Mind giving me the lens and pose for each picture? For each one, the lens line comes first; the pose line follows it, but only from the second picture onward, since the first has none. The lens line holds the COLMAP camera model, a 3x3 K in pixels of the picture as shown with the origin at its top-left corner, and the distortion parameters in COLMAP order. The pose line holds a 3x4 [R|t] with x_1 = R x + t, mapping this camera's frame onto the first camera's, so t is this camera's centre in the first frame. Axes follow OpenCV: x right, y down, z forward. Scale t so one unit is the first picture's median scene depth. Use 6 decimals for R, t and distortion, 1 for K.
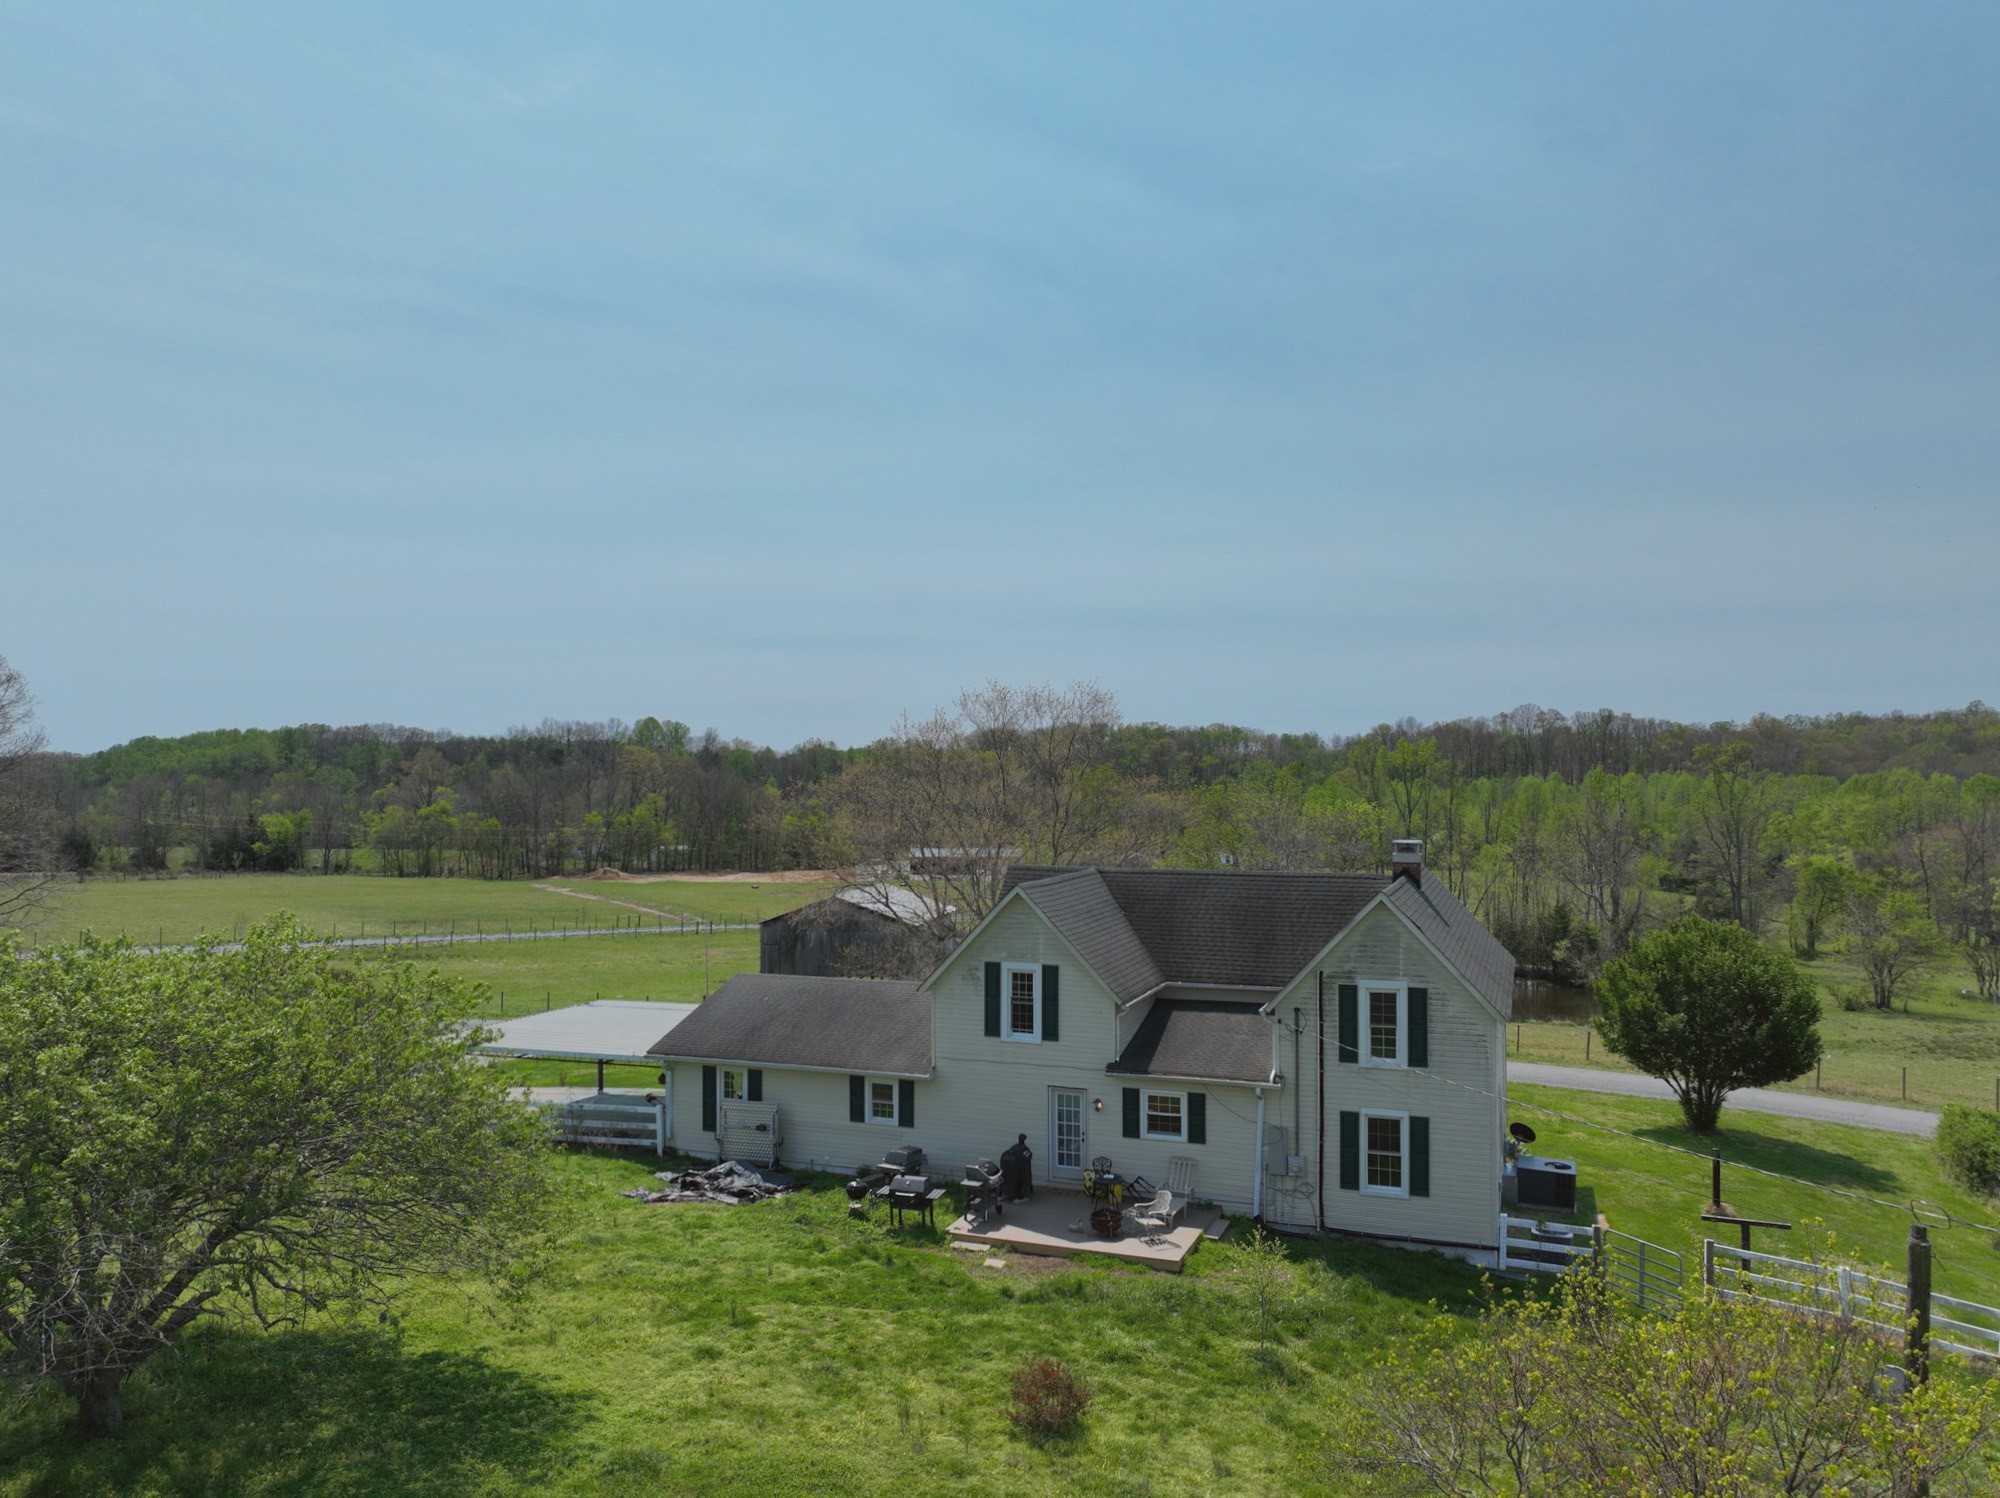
lens RADIAL K [[1430.1, 0, 976.7], [0, 1430.1, 750.9], [0, 0, 1]] dist [0.004844, 0.009724]
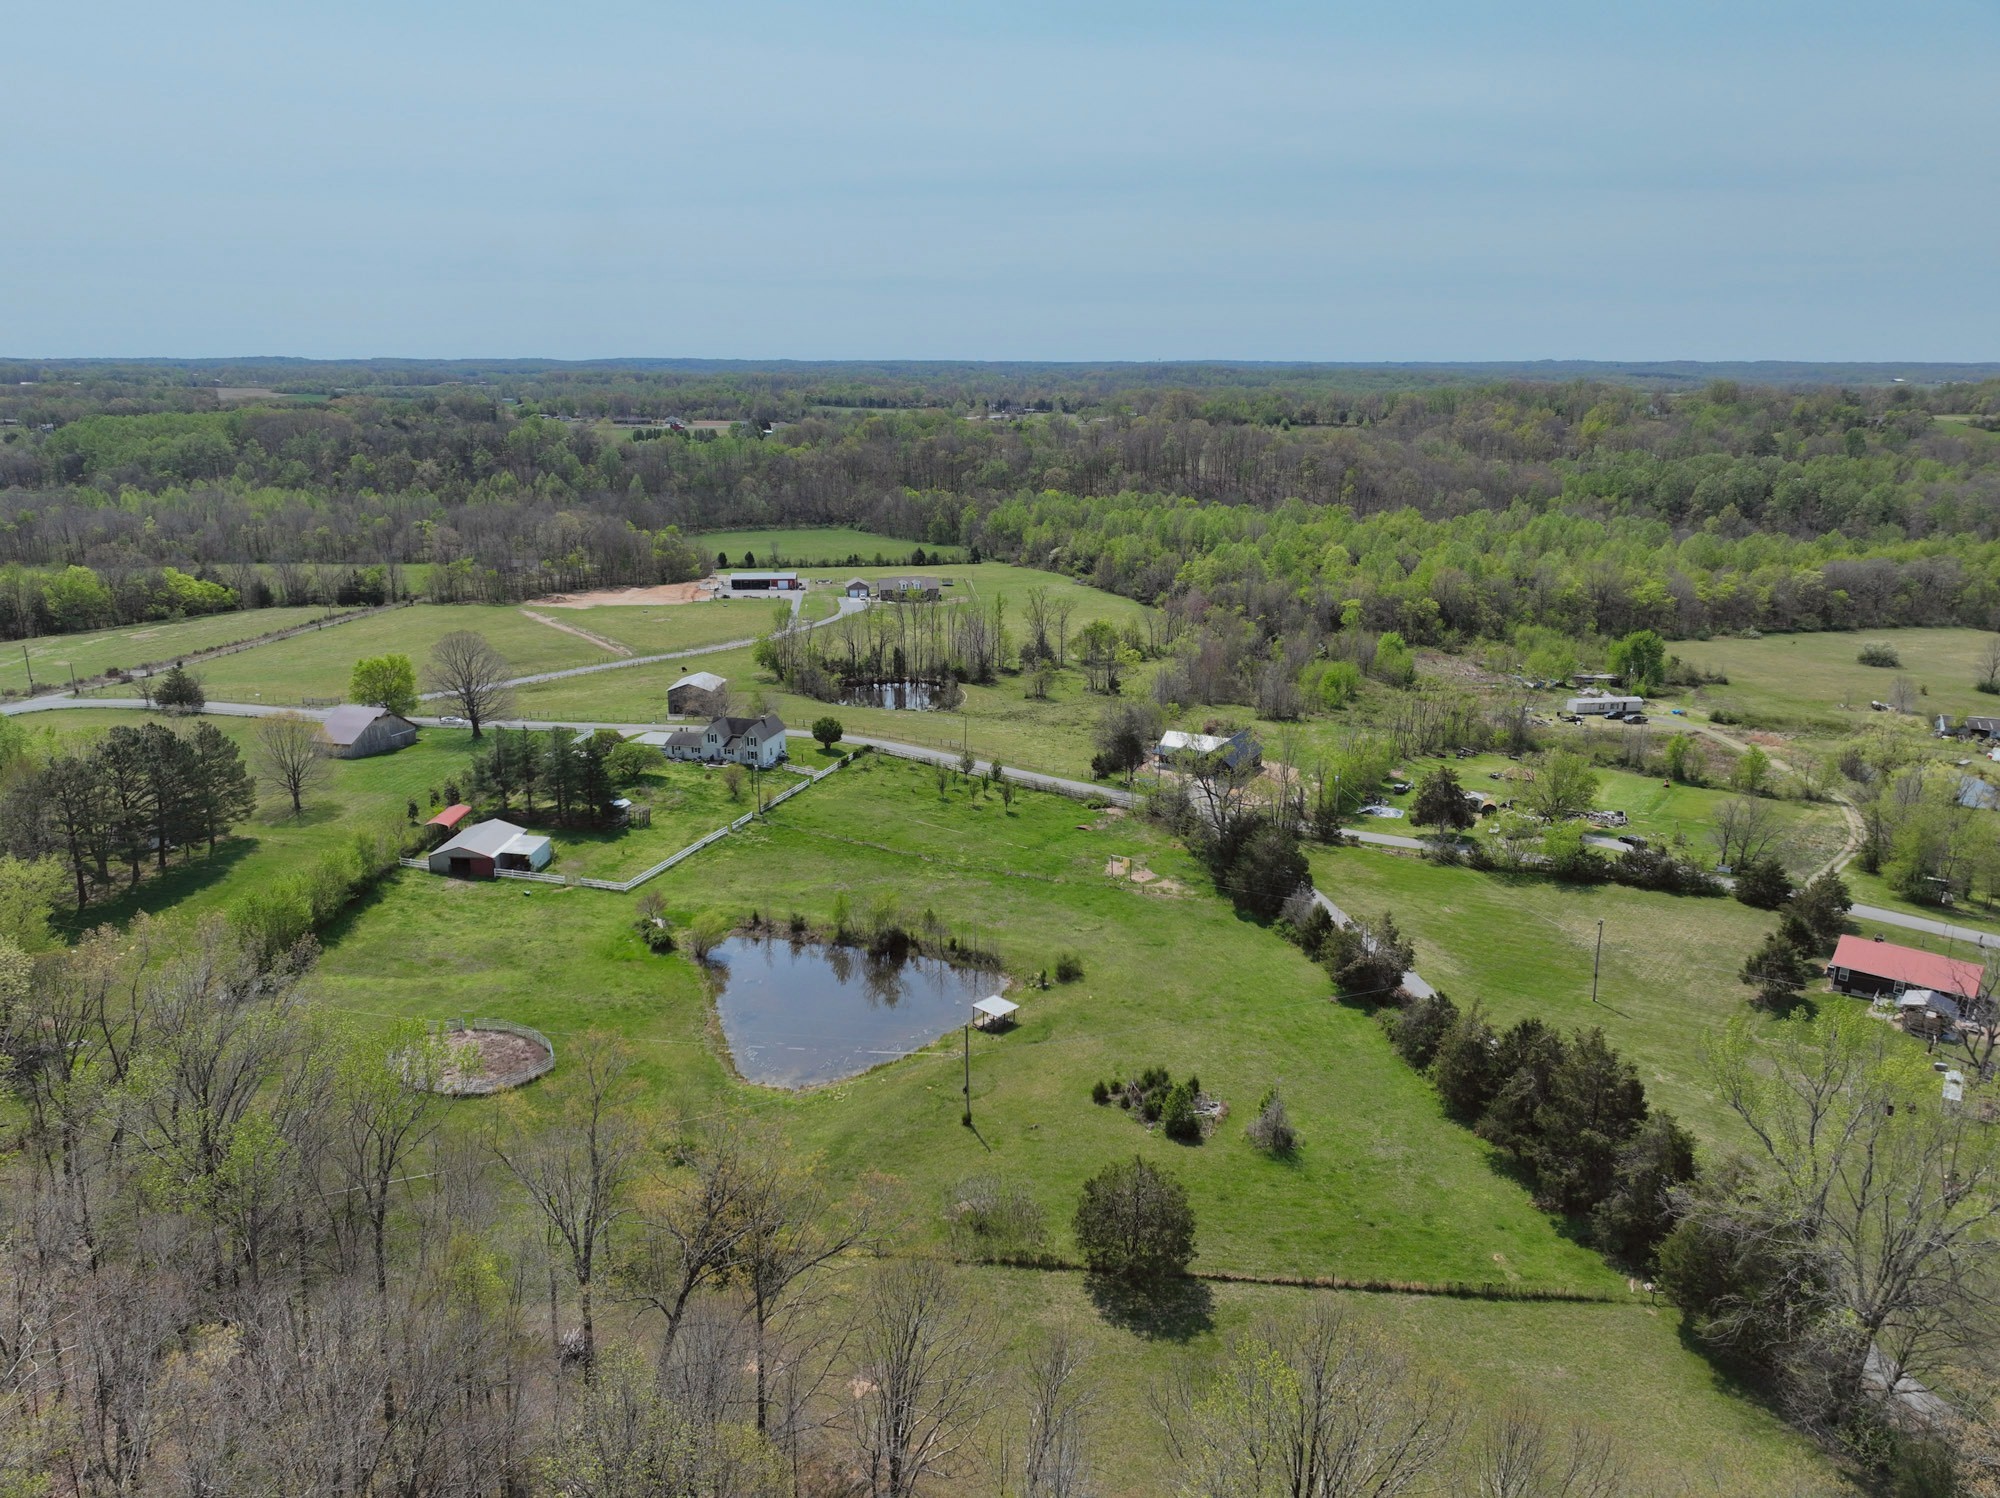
lens RADIAL K [[1430.1, 0, 976.7], [0, 1430.1, 750.9], [0, 0, 1]] dist [0.004844, 0.009724]
pose [[0.995173, -0.023331, 0.095322, 0.773925], [-0.005025, 0.957939, 0.286929, -2.164546], [-0.098007, -0.286023, 0.953197, -7.142457]]
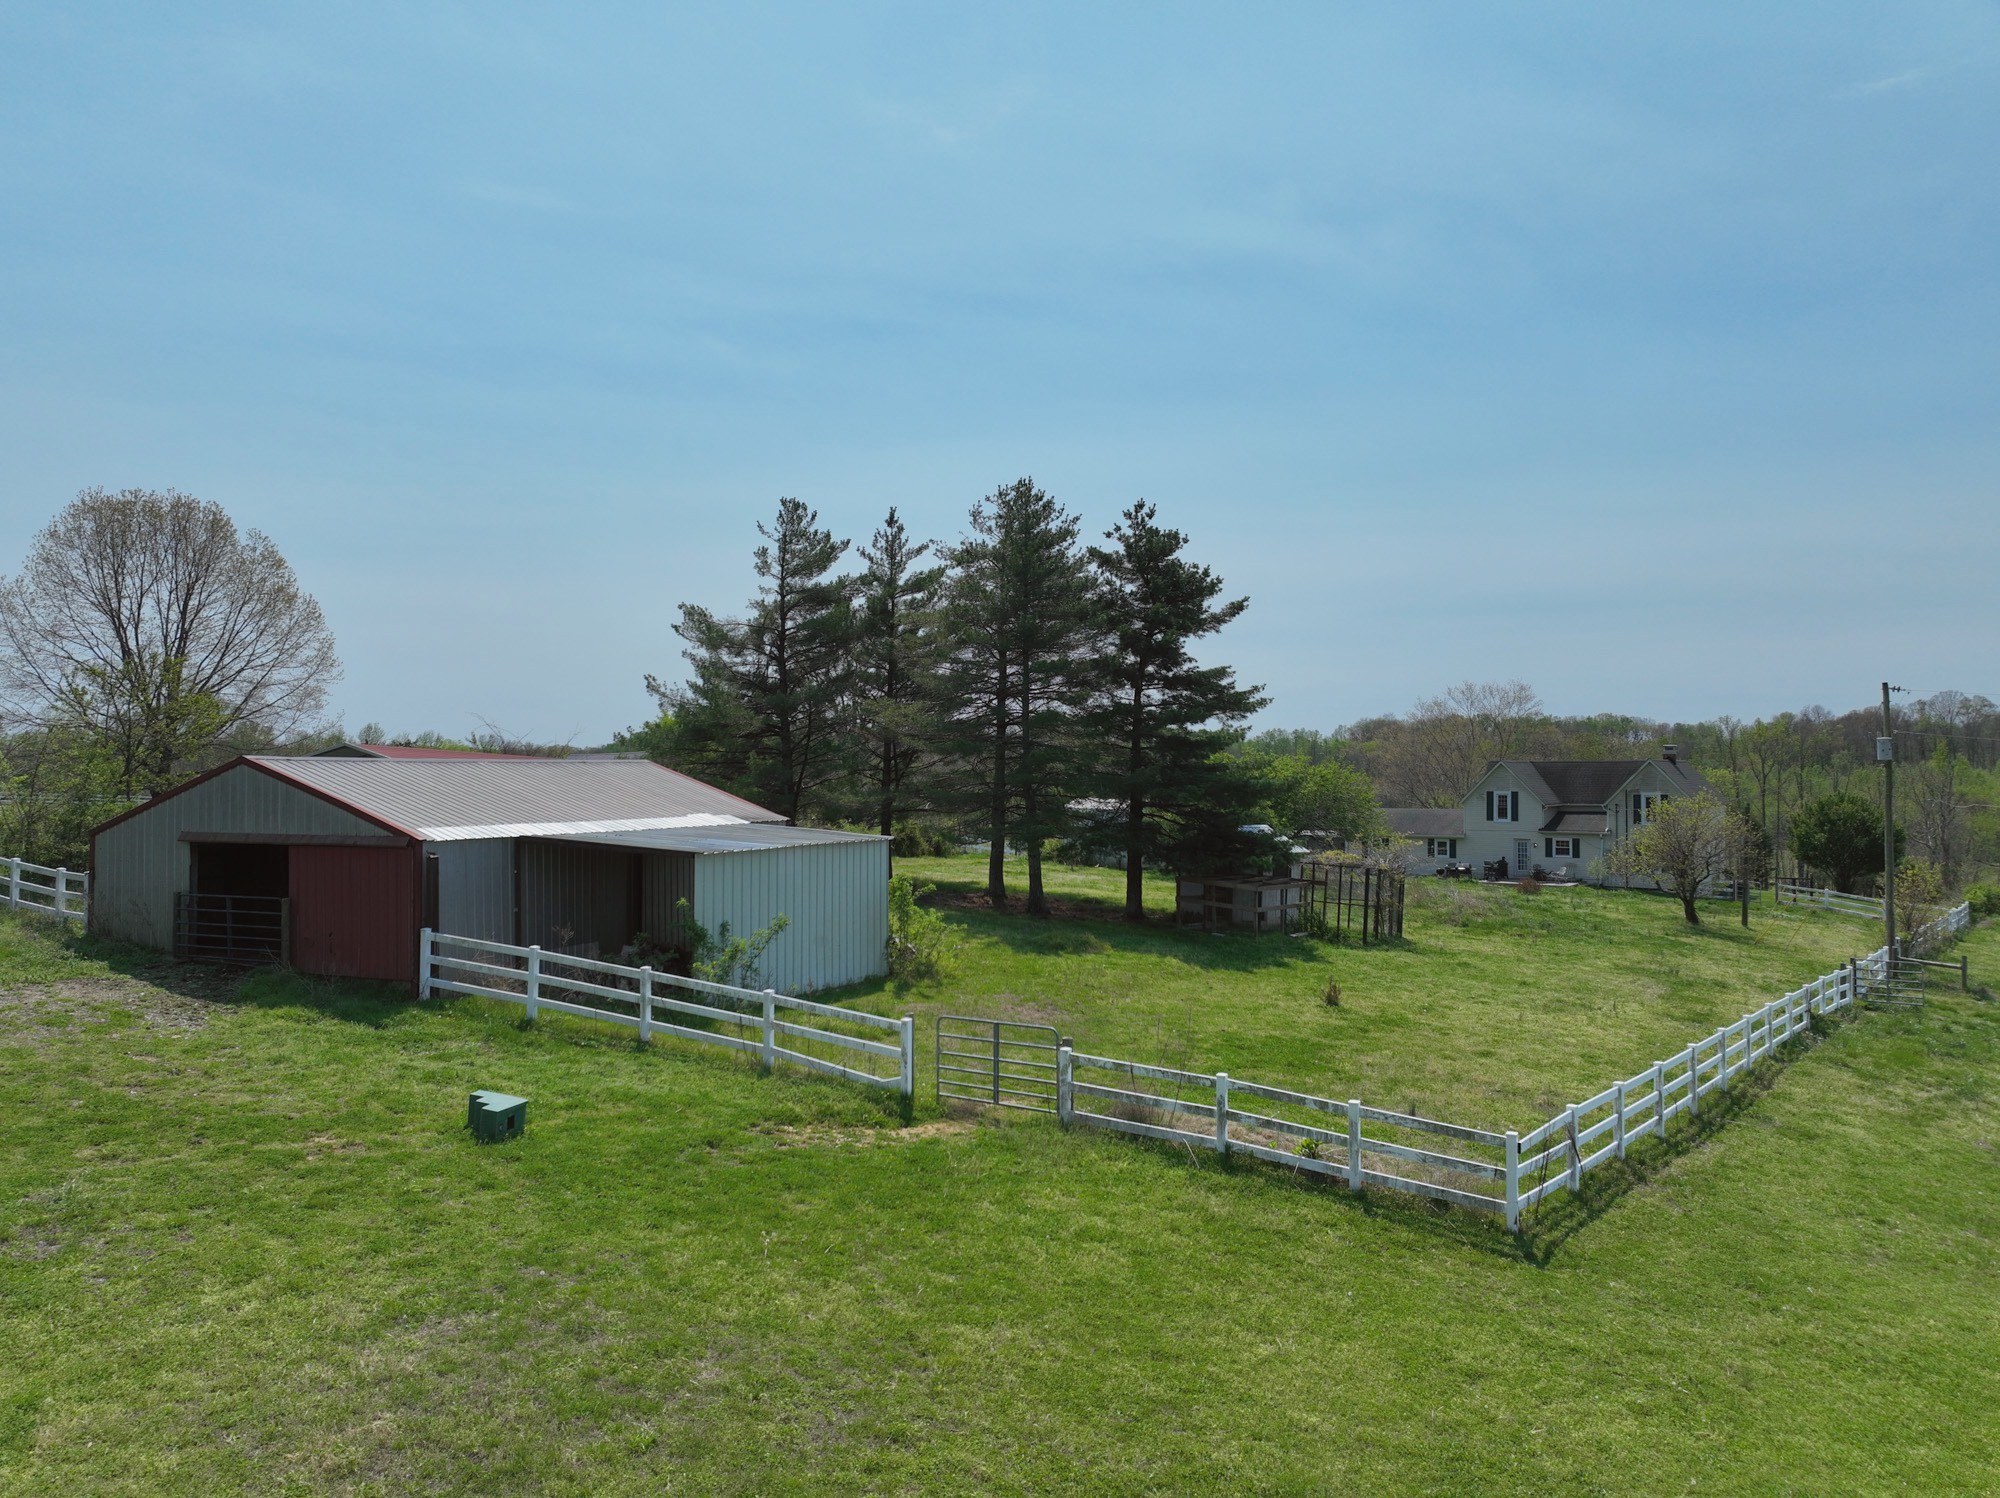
lens RADIAL K [[1430.1, 0, 976.7], [0, 1430.1, 750.9], [0, 0, 1]] dist [0.004844, 0.009724]
pose [[0.969156, -0.001945, -0.246439, -0.255539], [0.002583, 0.999994, 0.002267, 0.069499], [0.246433, -0.002834, 0.969156, -1.759187]]
